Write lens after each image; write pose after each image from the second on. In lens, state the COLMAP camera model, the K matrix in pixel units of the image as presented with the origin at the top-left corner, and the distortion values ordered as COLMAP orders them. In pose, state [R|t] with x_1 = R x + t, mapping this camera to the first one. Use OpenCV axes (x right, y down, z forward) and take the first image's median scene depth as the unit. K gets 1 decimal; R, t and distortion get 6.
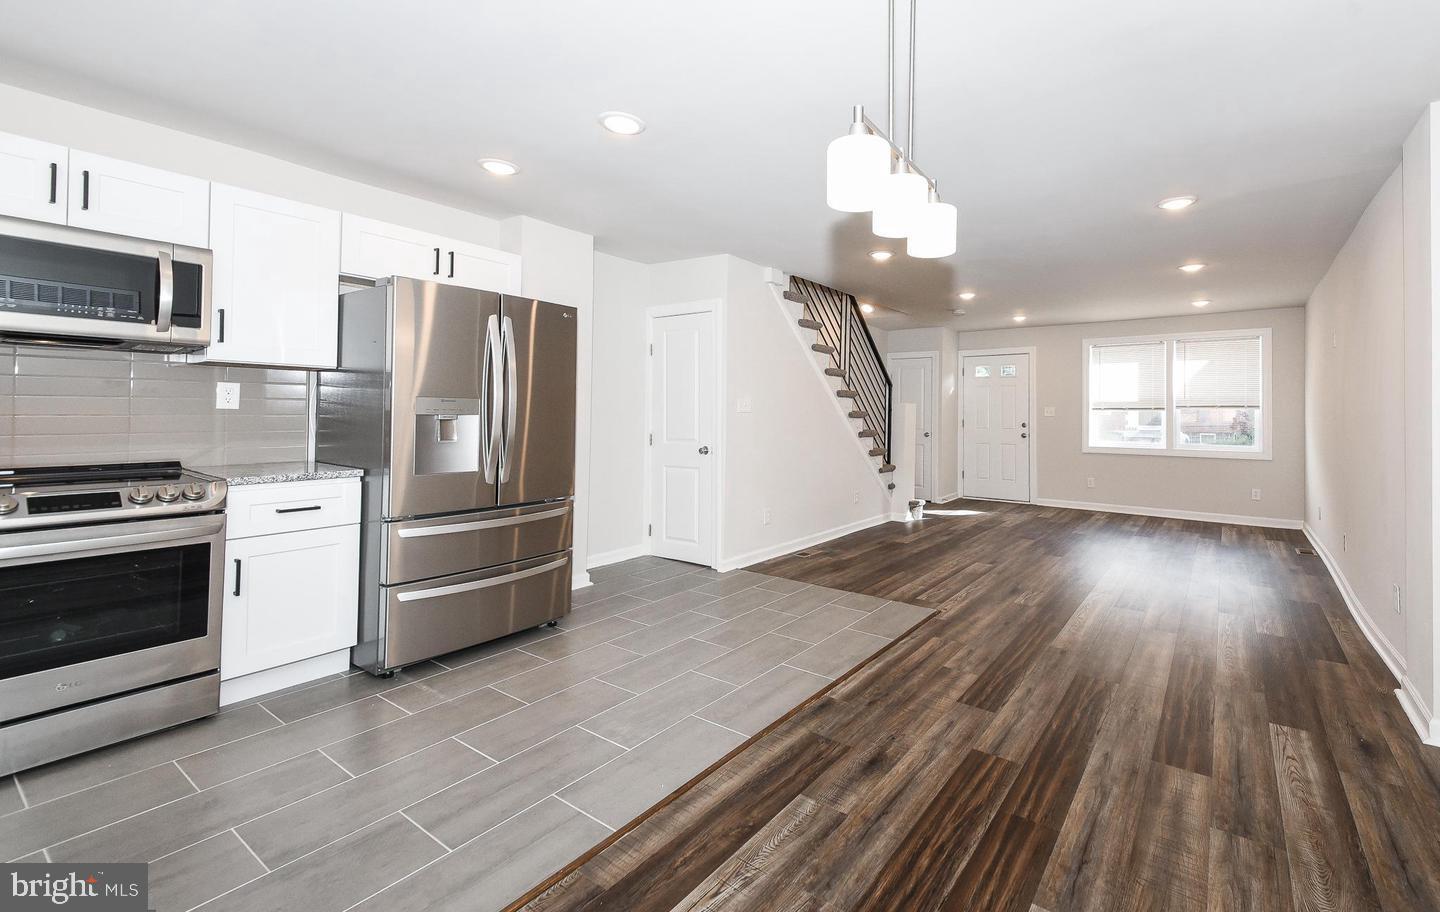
lens RADIAL K [[623.8, 0, 803.5], [0, 623.8, 405.4], [0, 0, 1]] dist [0.031991, -0.001291]
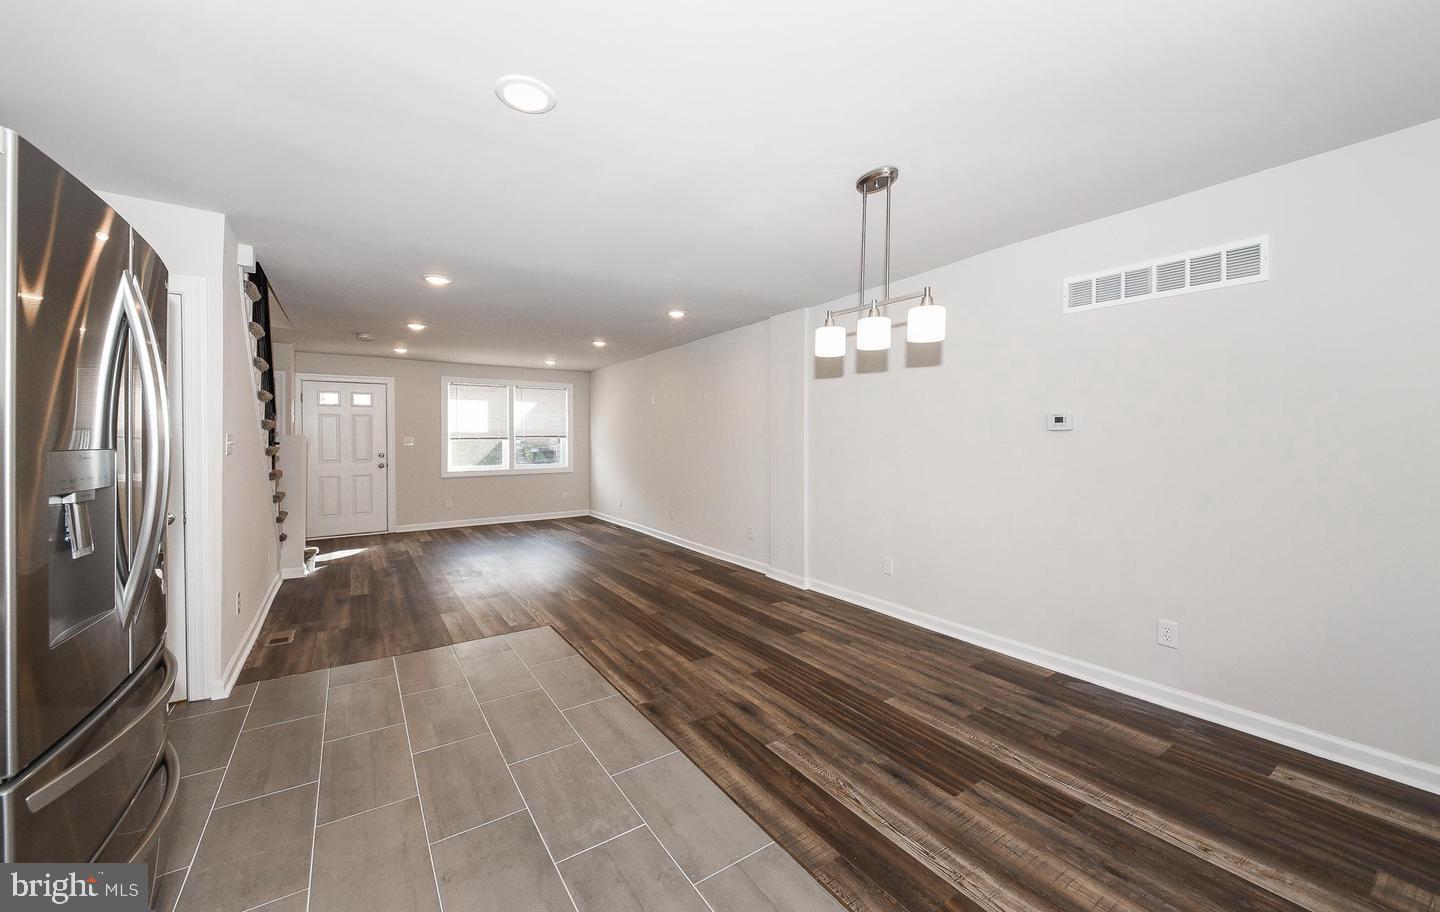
lens RADIAL K [[542.7, 0, 729.1], [0, 542.7, 433.1], [0, 0, 1]] dist [0.019975, -0.000835]
pose [[0.363111, -0.001571, 0.931745, -0.759903], [-0.004960, 0.999981, 0.003619, -0.028611], [-0.931733, -0.005936, 0.363096, 0.456187]]
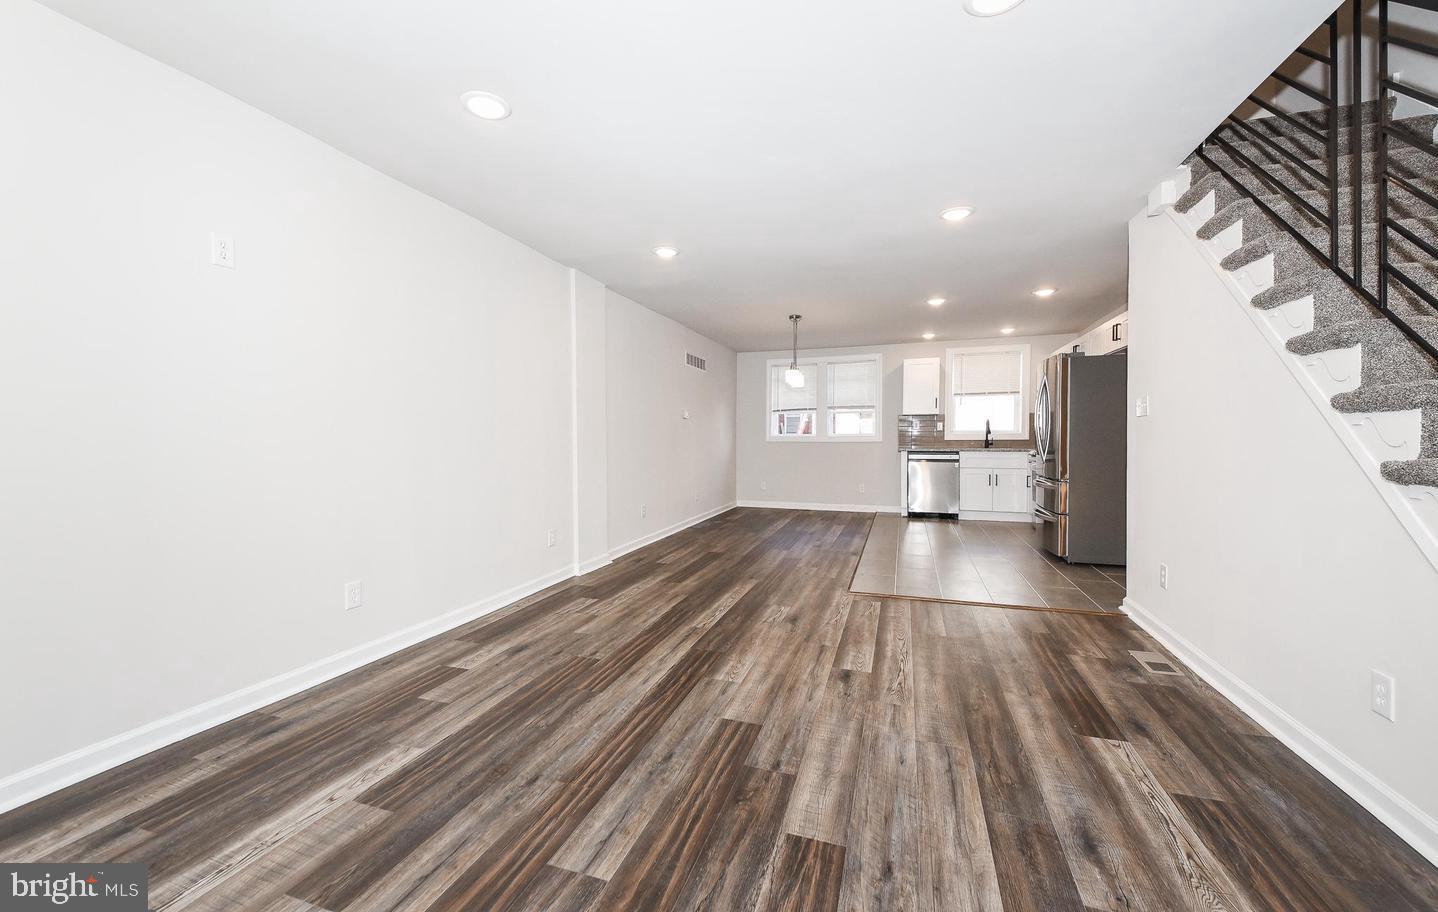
lens RADIAL K [[577.4, 0, 700.4], [0, 577.4, 433.5], [0, 0, 1]] dist [0.030056, -0.002601]
pose [[-0.967688, -0.007316, -0.252045, 0.970178], [-0.001767, 0.999751, -0.022234, 0.079744], [0.252145, -0.021070, -0.967460, 2.560348]]
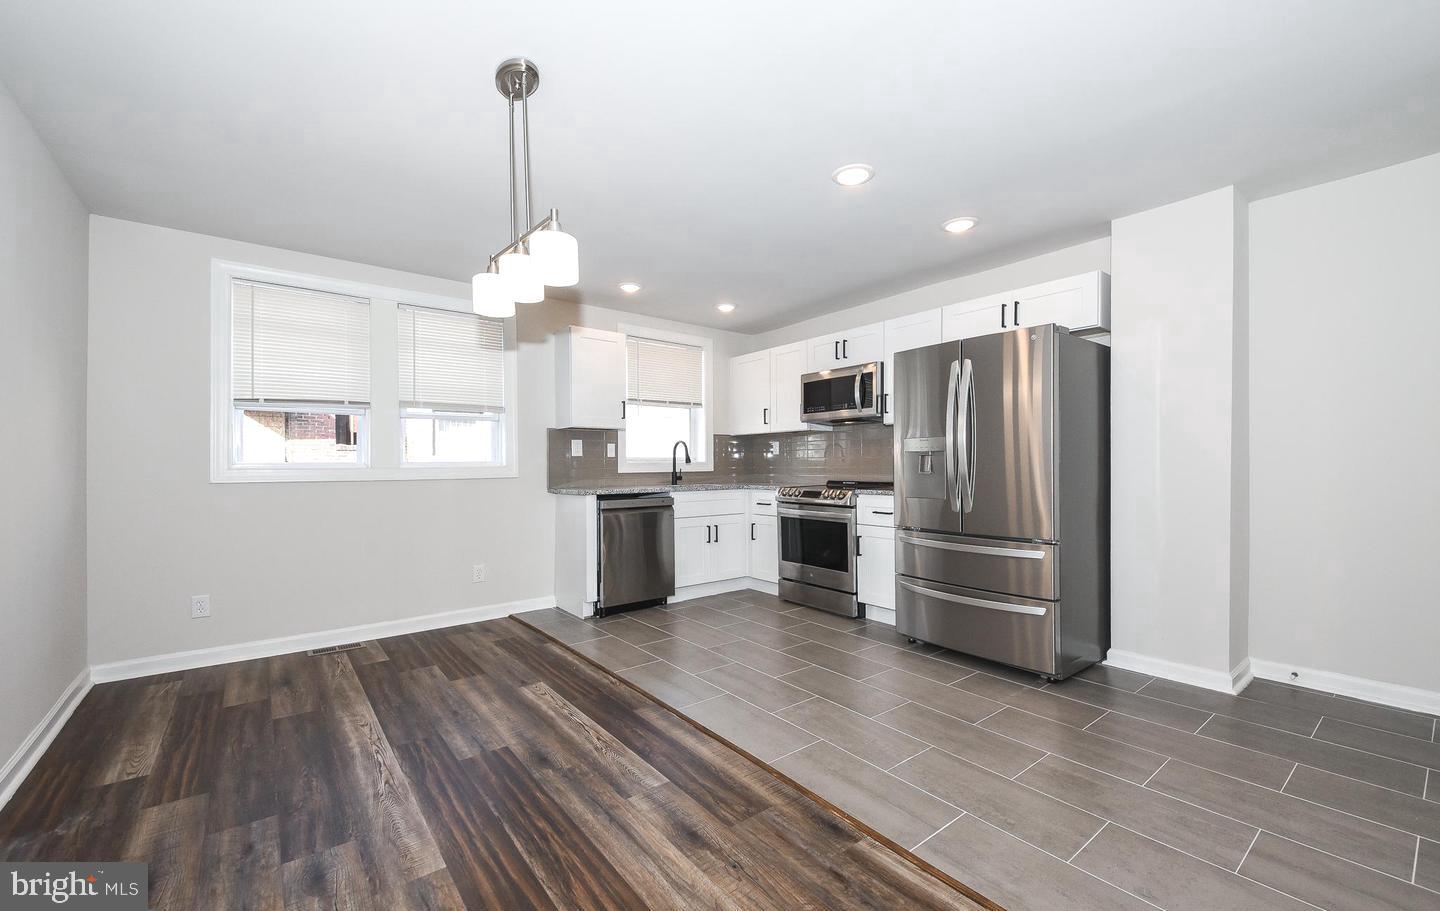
lens RADIAL K [[578.2, 0, 723.1], [0, 578.2, 475.4], [0, 0, 1]] dist [0.030056, -0.002601]
pose [[-0.313202, 0.007994, -0.949653, 0.648077], [0.015451, 0.999875, 0.003321, 0.052454], [0.949561, -0.013633, -0.313287, 0.981728]]
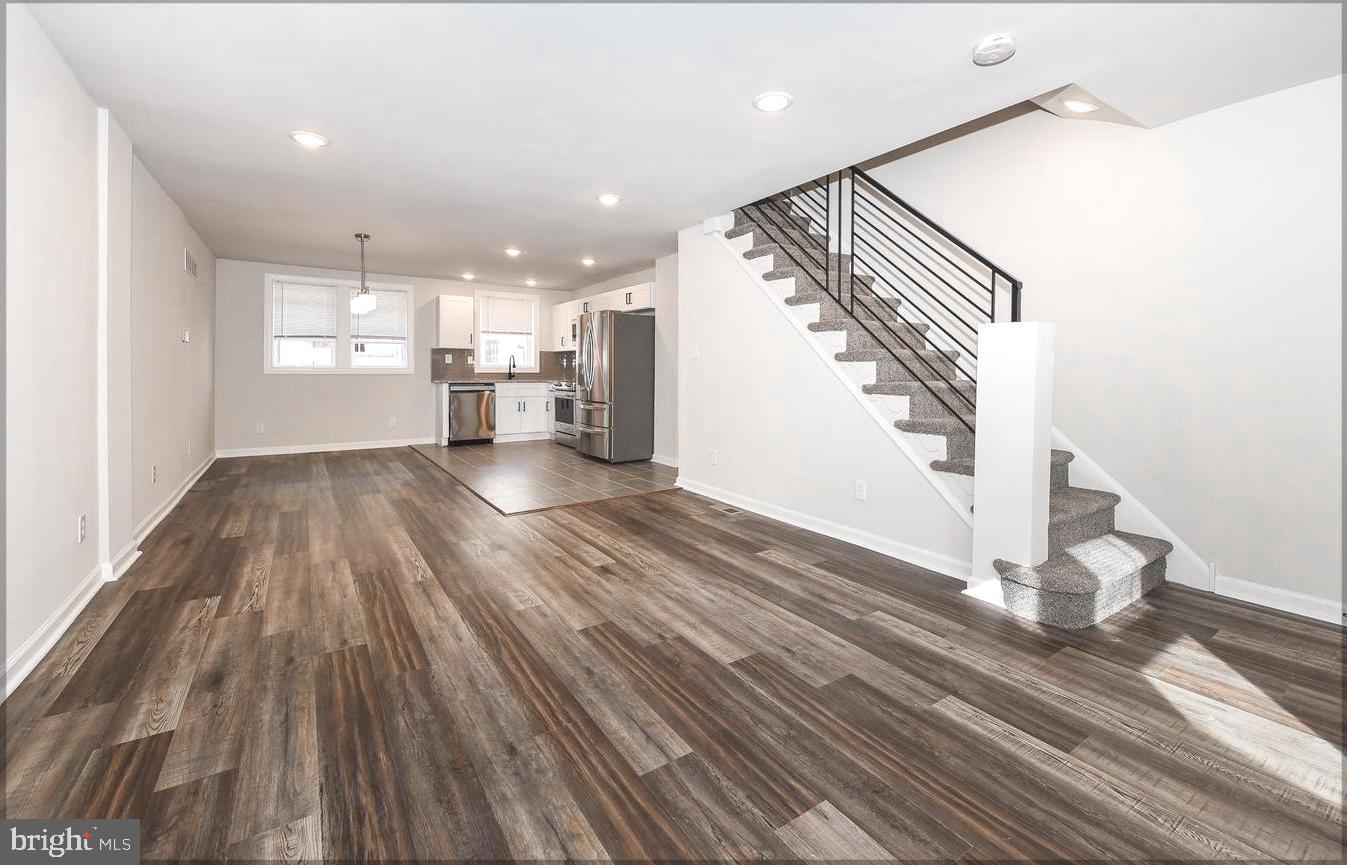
lens RADIAL K [[548.7, 0, 675.0], [0, 548.7, 390.0], [0, 0, 1]] dist [0.021593, -0.003209]
pose [[-0.380766, 0.021632, -0.924418, 1.421046], [0.002009, 0.999743, 0.022567, 0.073702], [0.924669, 0.006736, -0.380712, 2.248695]]
